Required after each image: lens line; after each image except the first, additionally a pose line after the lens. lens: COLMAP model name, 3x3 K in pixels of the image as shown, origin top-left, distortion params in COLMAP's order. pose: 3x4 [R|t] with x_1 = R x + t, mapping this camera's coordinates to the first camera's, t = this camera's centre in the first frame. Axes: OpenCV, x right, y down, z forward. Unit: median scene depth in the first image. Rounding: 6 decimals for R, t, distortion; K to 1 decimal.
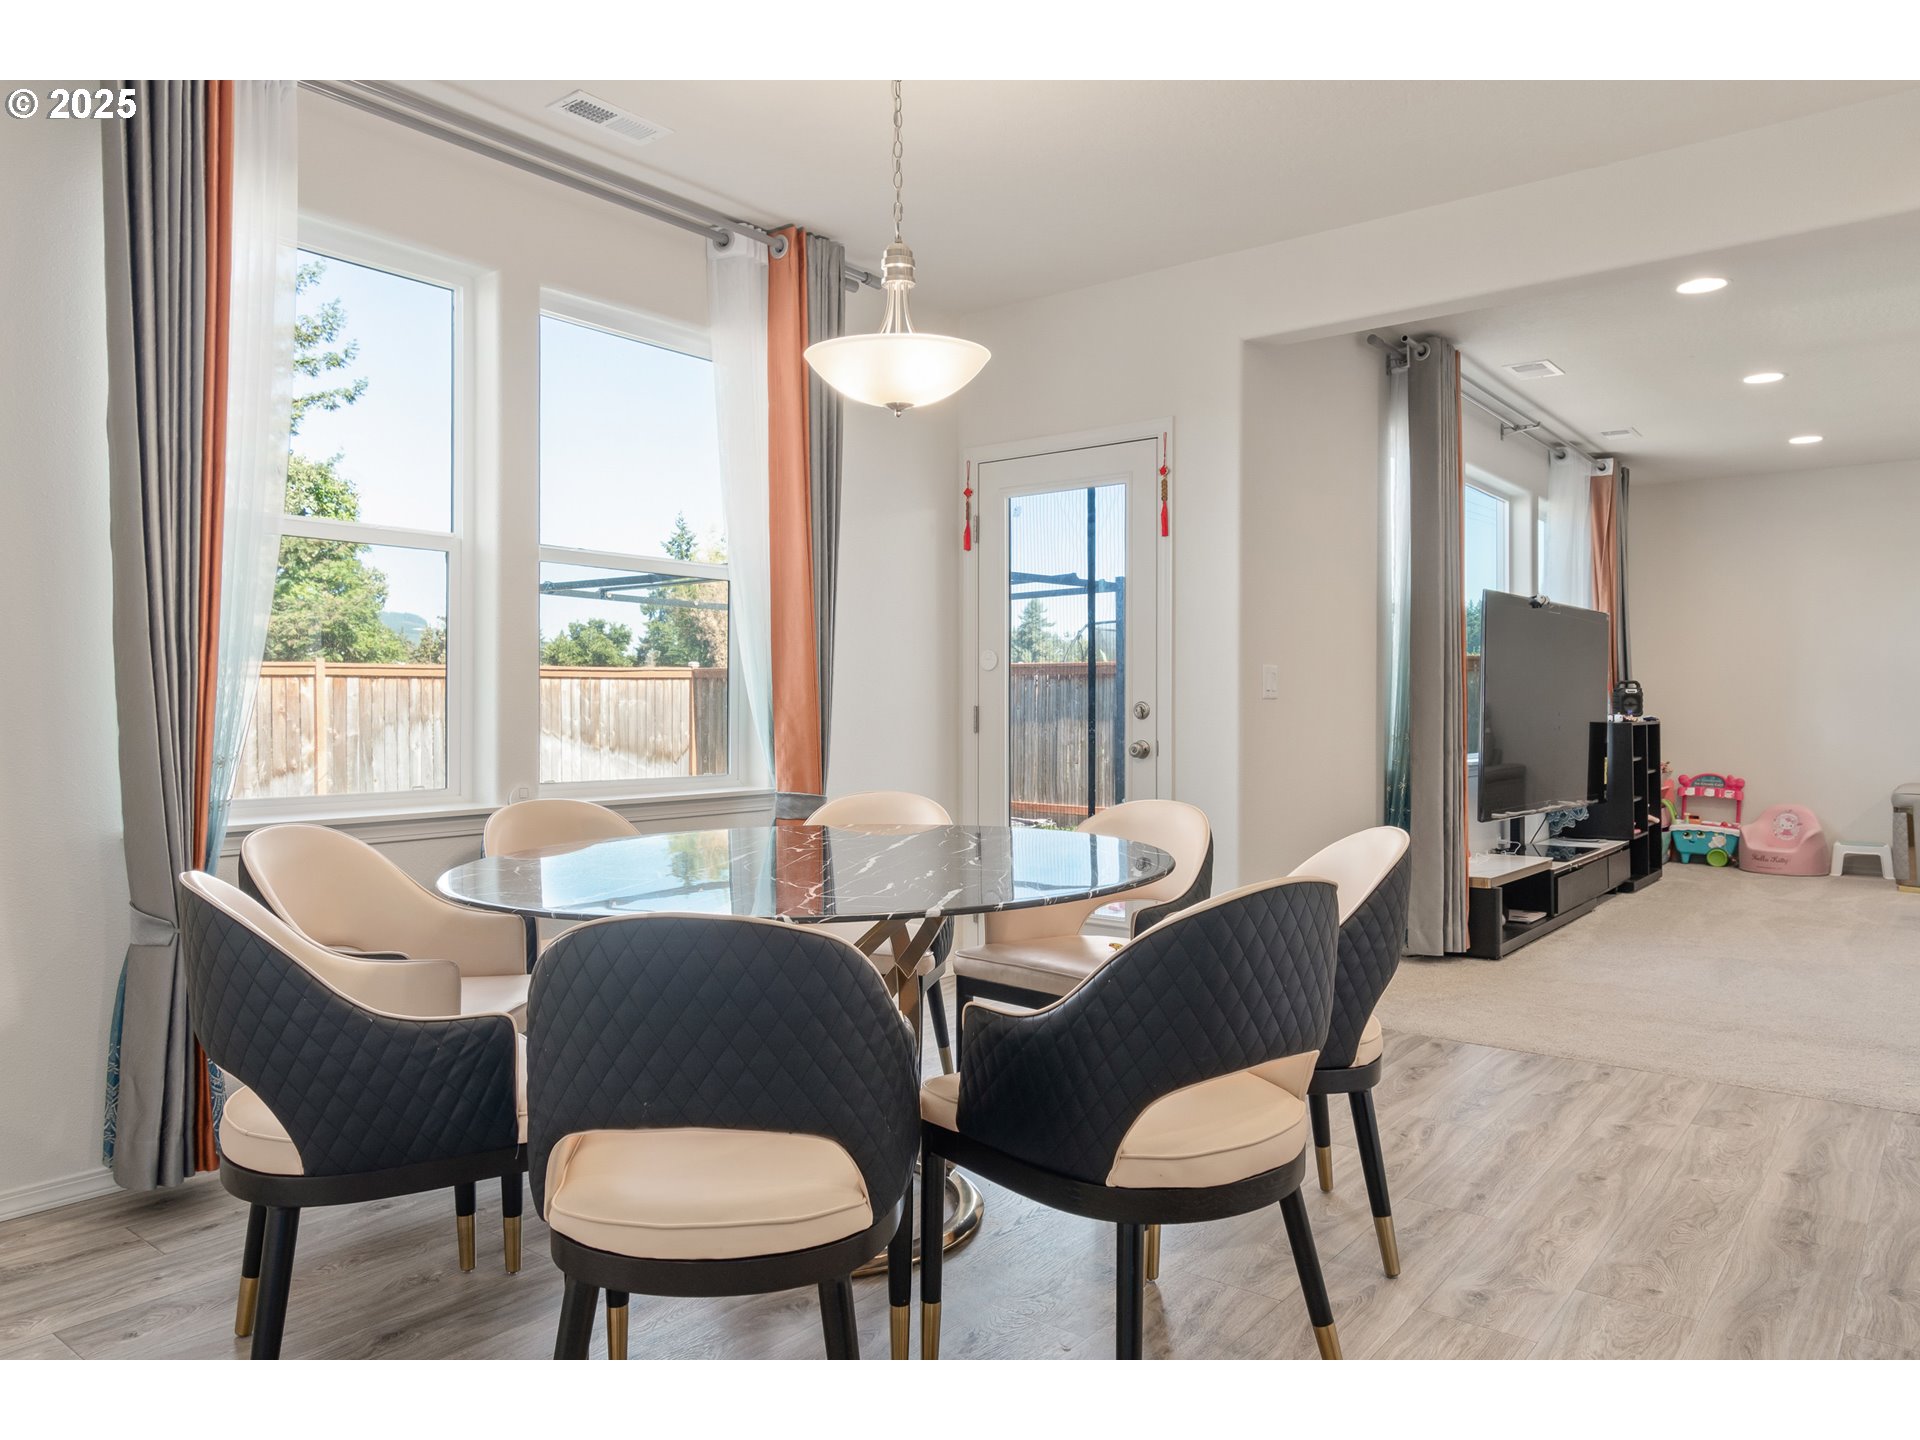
lens RADIAL K [[1228.1, 0, 957.4], [0, 1228.1, 702.3], [0, 0, 1]] dist [0.015185, 0.000072]
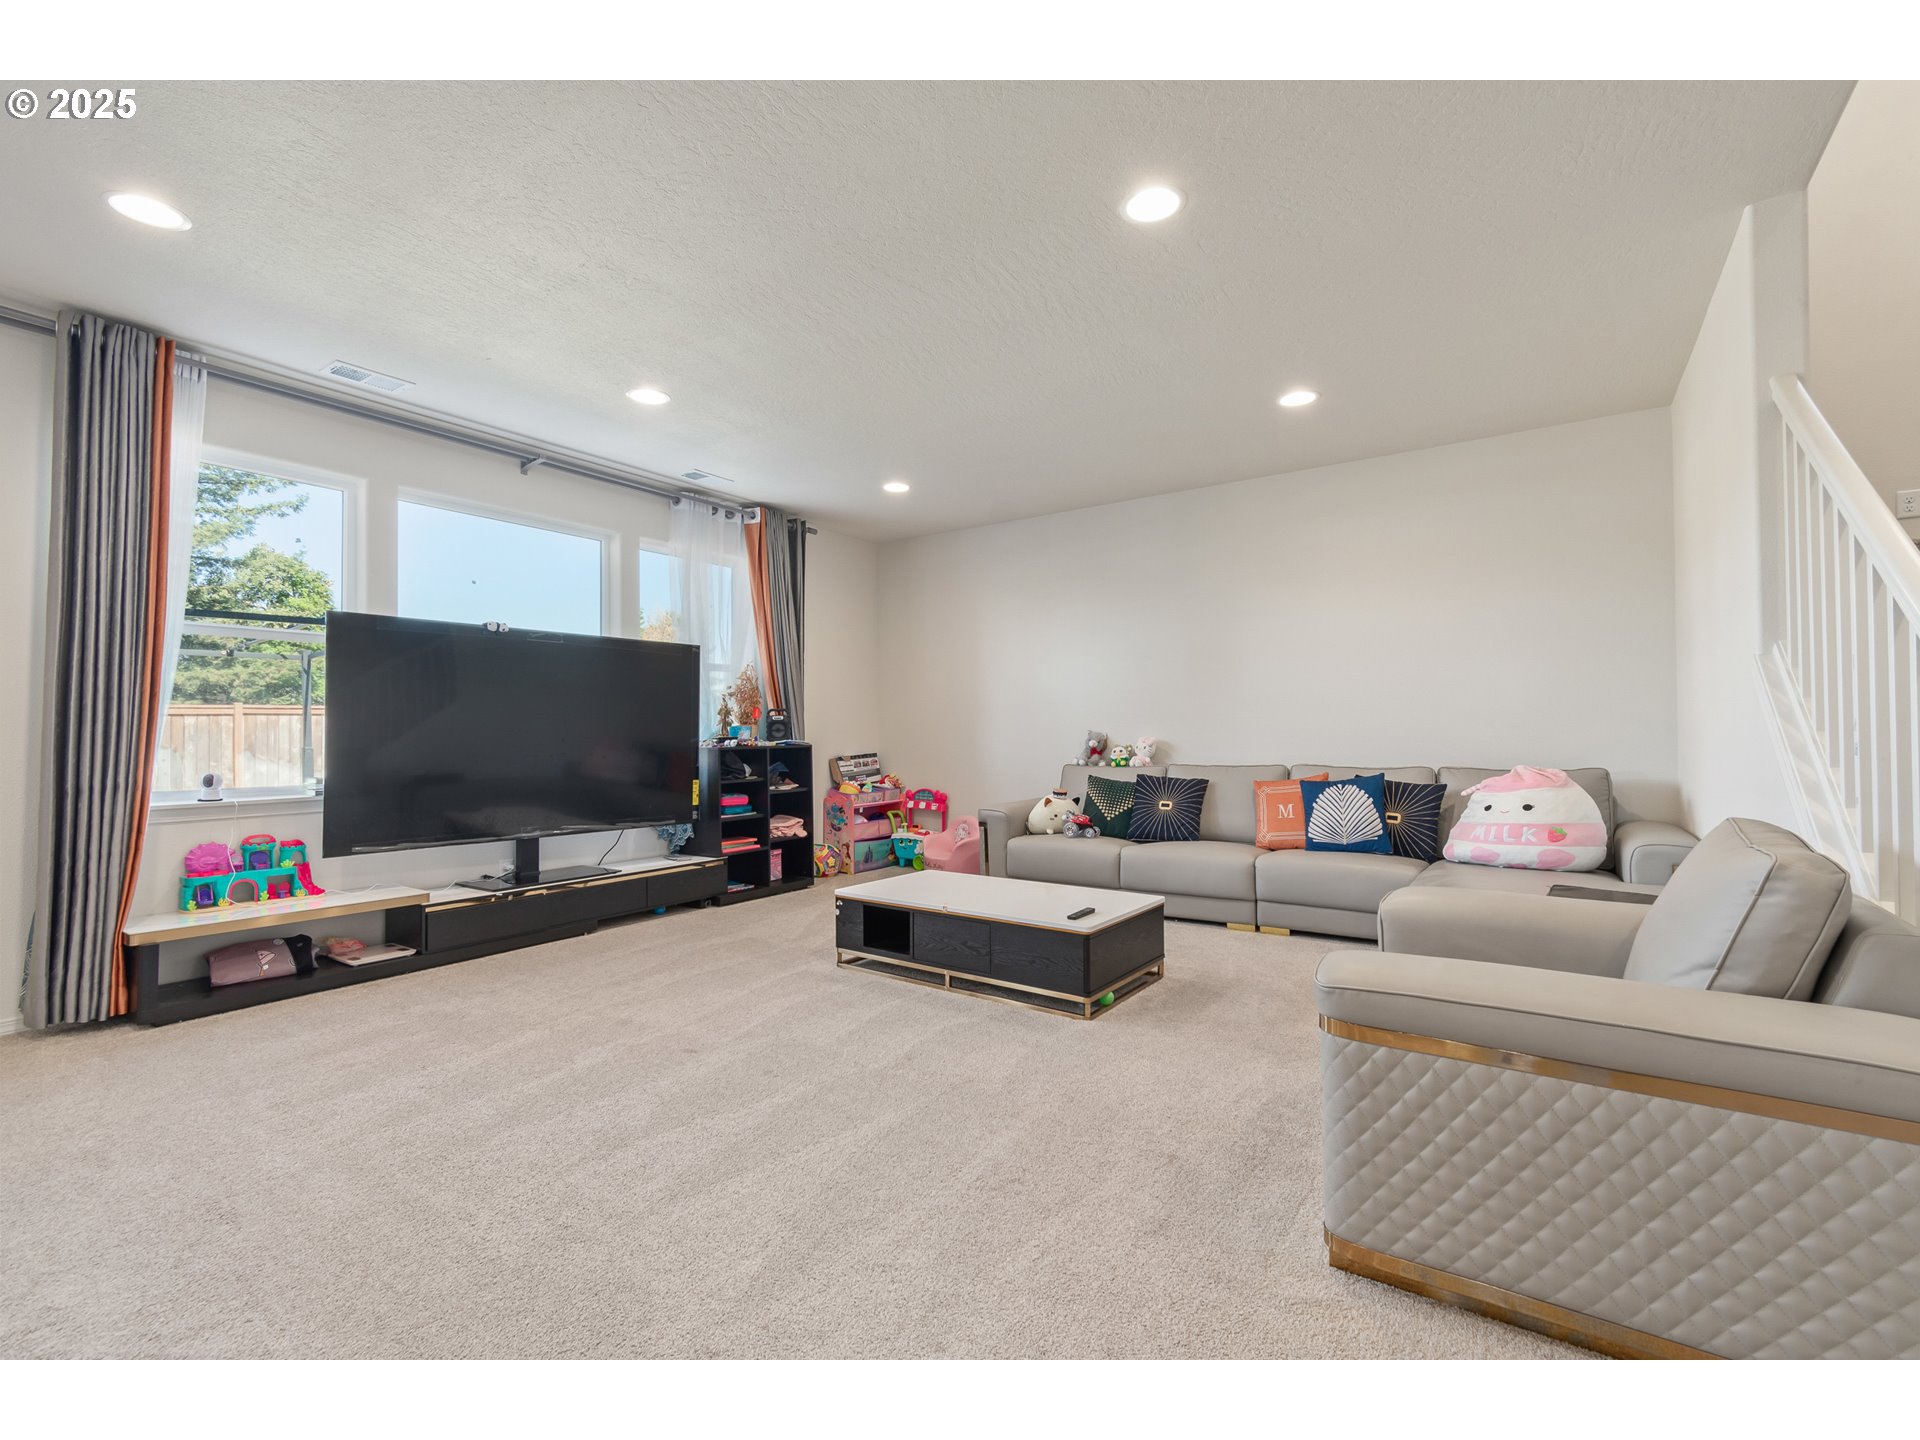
lens RADIAL K [[807.6, 0, 959.3], [0, 807.6, 726.5], [0, 0, 1]] dist [0.003964, 0.000254]
pose [[0.997607, -0.006101, 0.068871, 0.300795], [0.006489, 0.999964, -0.005406, 0.001716], [-0.068835, 0.005840, 0.997611, 0.122058]]
